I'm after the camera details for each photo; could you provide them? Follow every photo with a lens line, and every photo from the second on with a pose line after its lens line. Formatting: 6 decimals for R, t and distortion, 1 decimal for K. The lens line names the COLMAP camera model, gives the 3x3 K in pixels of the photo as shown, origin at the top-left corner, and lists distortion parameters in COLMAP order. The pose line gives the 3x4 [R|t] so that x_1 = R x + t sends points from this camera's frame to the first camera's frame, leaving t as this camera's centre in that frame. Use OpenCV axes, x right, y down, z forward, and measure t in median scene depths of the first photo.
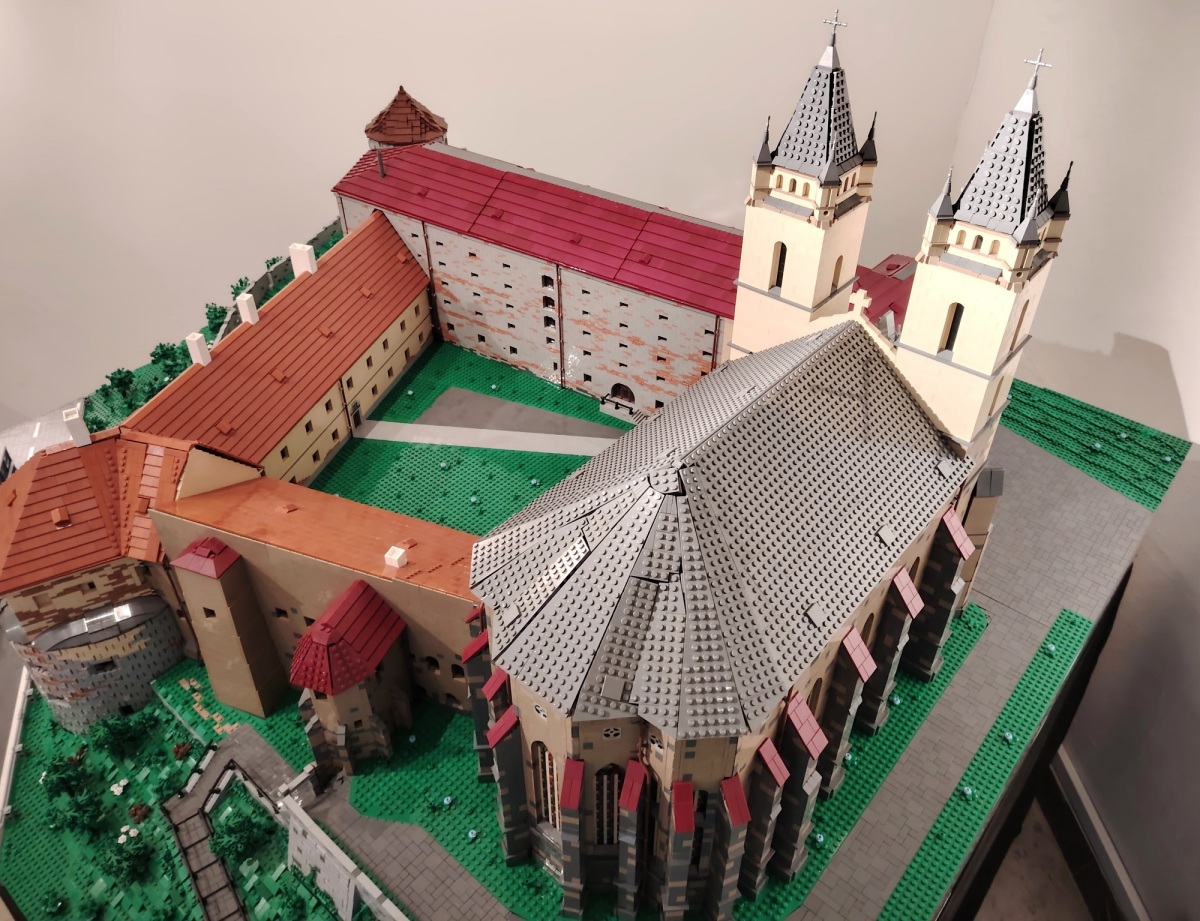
lens RADIAL K [[858.9, 0, 609.6], [0, 858.9, 406.0], [0, 0, 1]] dist [-0.005552, -0.000898]
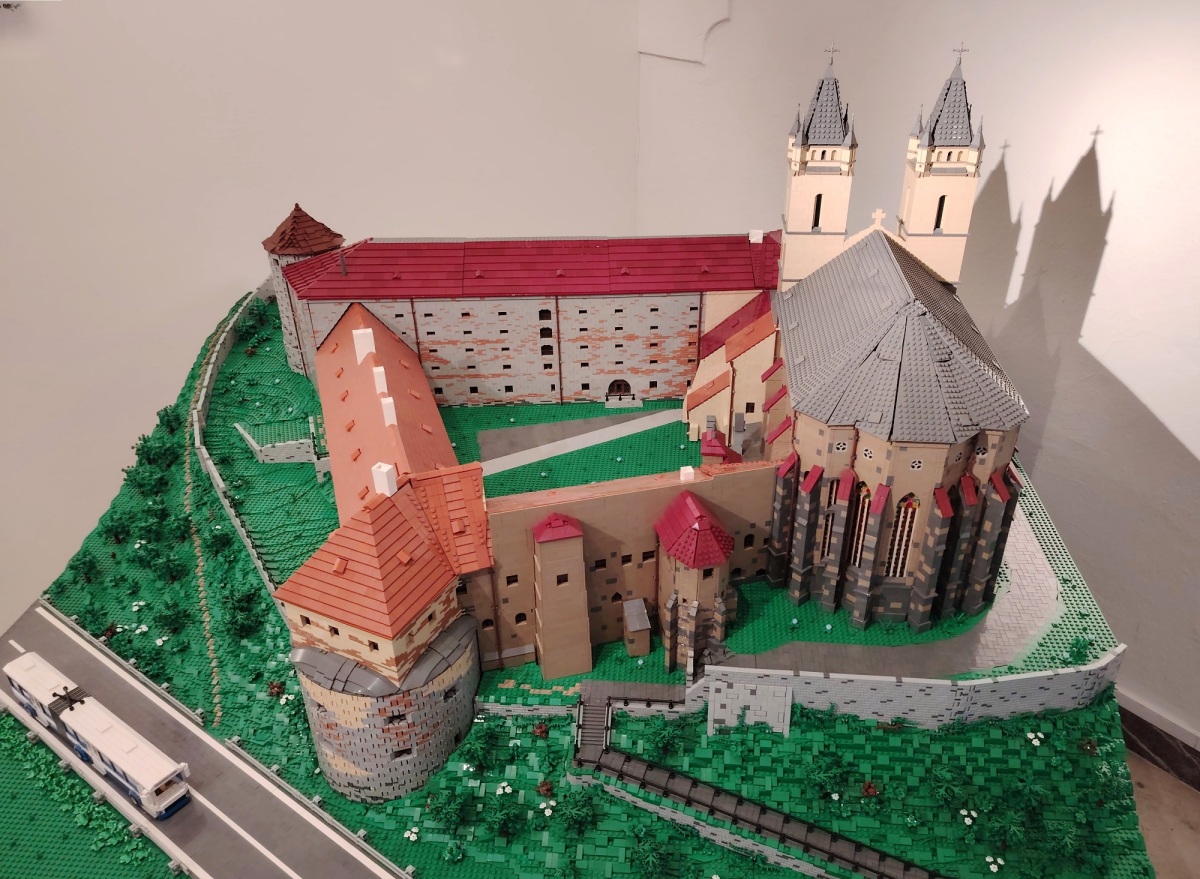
lens RADIAL K [[841.0, 0, 600.4], [0, 841.0, 439.0], [0, 0, 1]] dist [0.009235, 0.000612]
pose [[0.832060, -0.306538, 0.462288, -0.597489], [0.353229, 0.935408, -0.015509, 0.064854], [-0.427674, 0.176198, 0.886594, -0.058565]]
